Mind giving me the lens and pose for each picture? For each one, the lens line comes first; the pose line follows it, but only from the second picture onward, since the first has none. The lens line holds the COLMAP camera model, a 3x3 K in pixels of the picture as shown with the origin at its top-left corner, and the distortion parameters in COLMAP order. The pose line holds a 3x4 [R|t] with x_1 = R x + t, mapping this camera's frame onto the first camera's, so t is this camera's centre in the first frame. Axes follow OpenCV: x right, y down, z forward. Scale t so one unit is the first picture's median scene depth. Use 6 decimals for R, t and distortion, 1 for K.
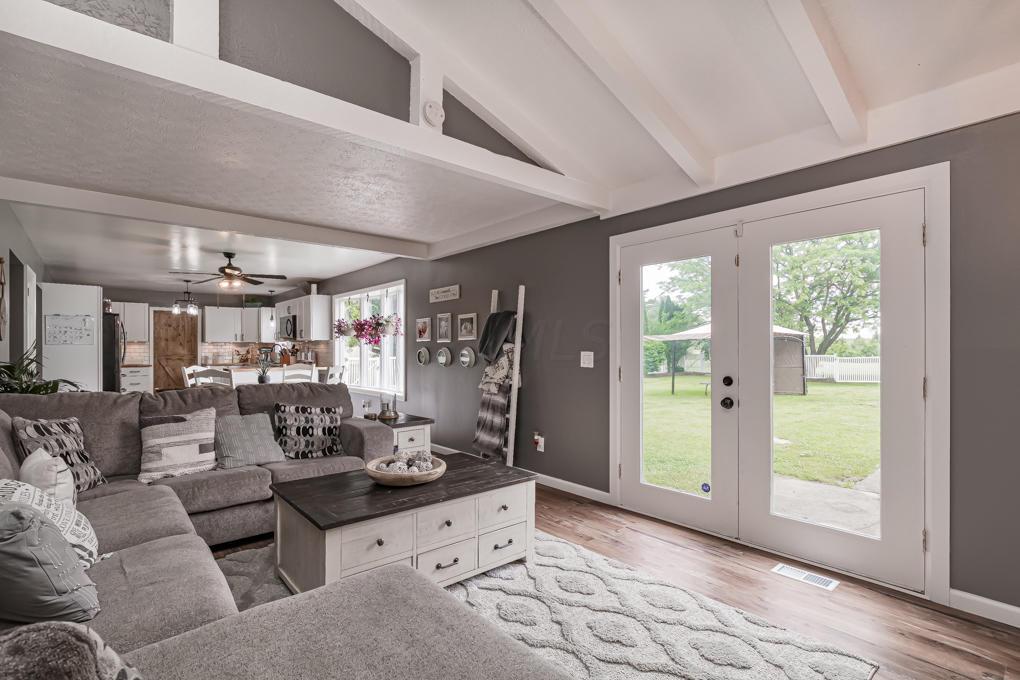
lens RADIAL K [[482.1, 0, 509.7], [0, 482.1, 346.8], [0, 0, 1]] dist [-0.002765, 0.000408]
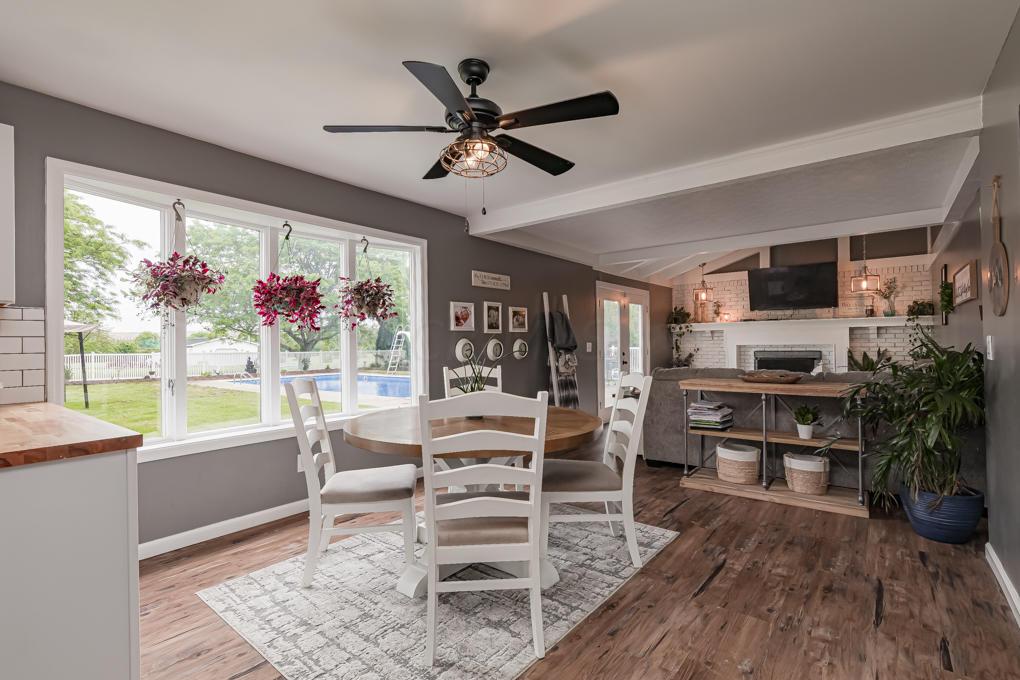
lens RADIAL K [[482.1, 0, 506.8], [0, 482.1, 345.4], [0, 0, 1]] dist [-0.002765, 0.000408]
pose [[-0.202060, 0.001127, 0.979373, -1.053348], [0.000200, 0.999999, -0.001109, 0.015779], [-0.979373, -0.000028, -0.202060, 1.162793]]
